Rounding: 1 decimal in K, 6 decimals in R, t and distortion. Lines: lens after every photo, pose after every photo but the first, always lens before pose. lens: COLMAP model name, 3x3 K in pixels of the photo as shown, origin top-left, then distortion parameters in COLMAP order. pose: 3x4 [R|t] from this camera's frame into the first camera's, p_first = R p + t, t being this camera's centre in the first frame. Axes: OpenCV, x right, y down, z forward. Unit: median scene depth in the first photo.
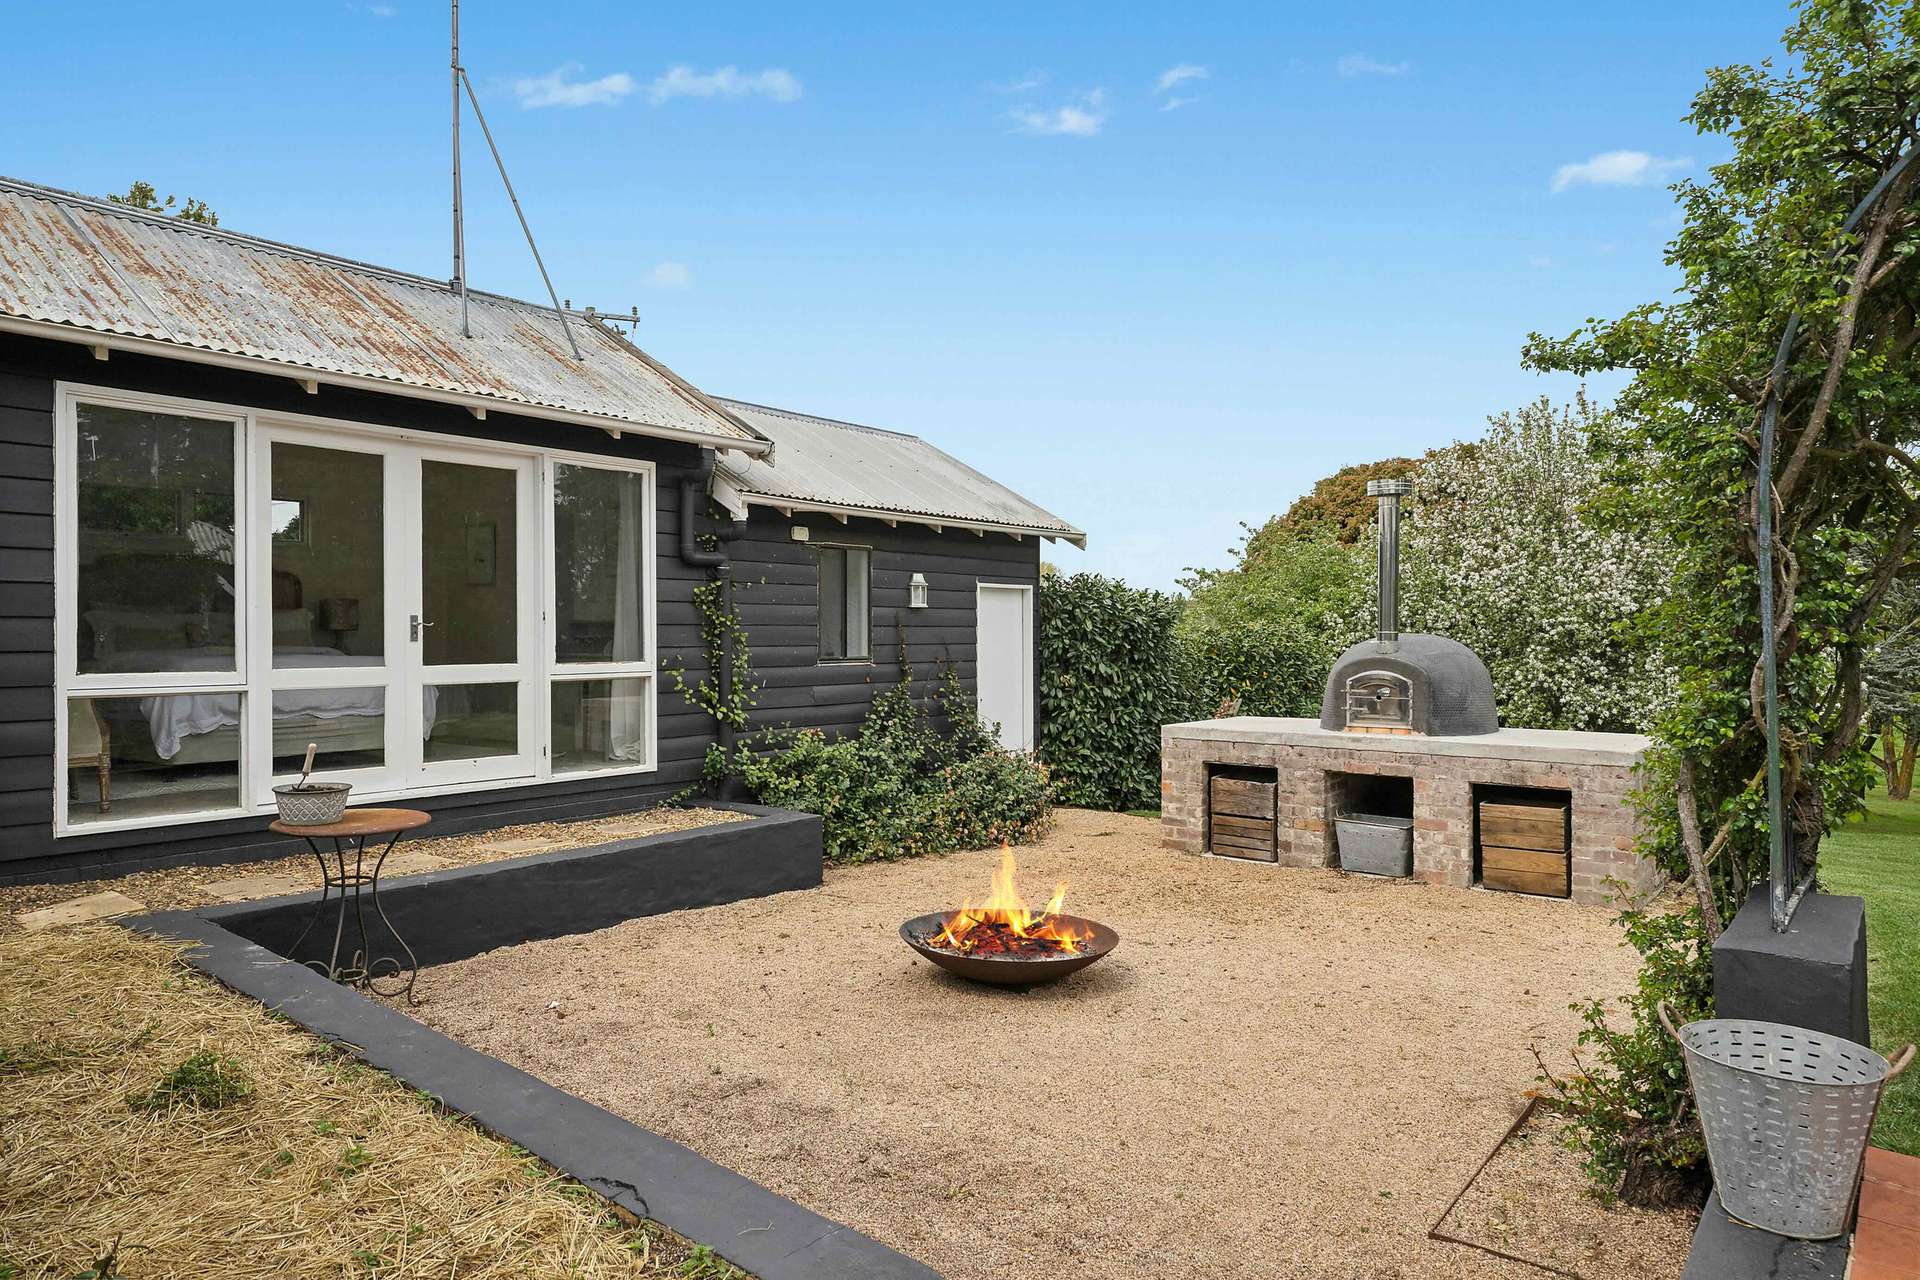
lens RADIAL K [[1165.3, 0, 957.1], [0, 1165.3, 636.6], [0, 0, 1]] dist [0.001422, 0.000199]
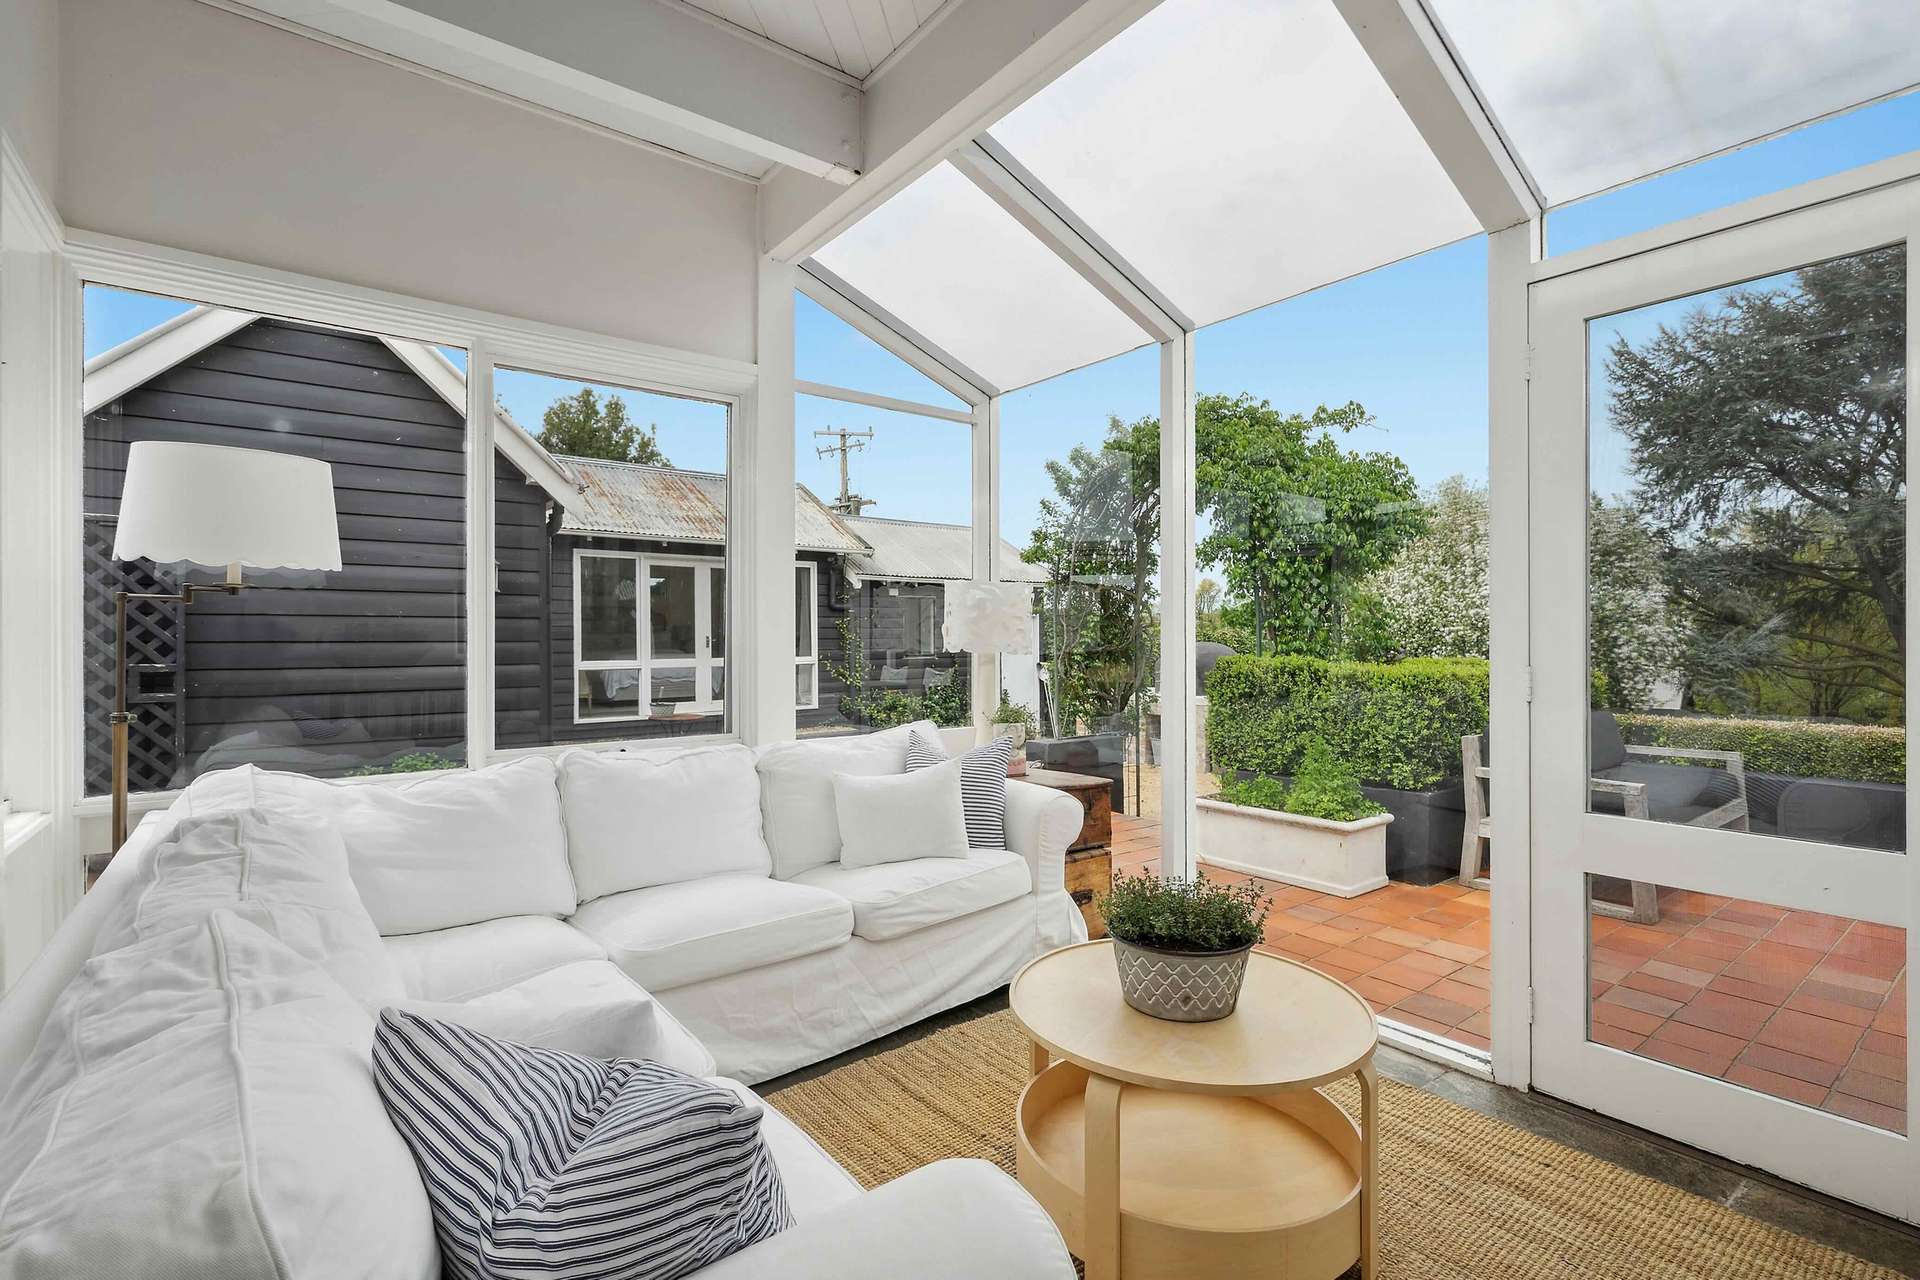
lens RADIAL K [[889.2, 0, 963.1], [0, 889.2, 638.0], [0, 0, 1]] dist [-0.002001, 0.000404]
pose [[0.979778, -0.006004, -0.199996, 0.371872], [0.005879, 0.999982, -0.001219, -0.009864], [0.199999, 0.000018, 0.979796, -0.603953]]
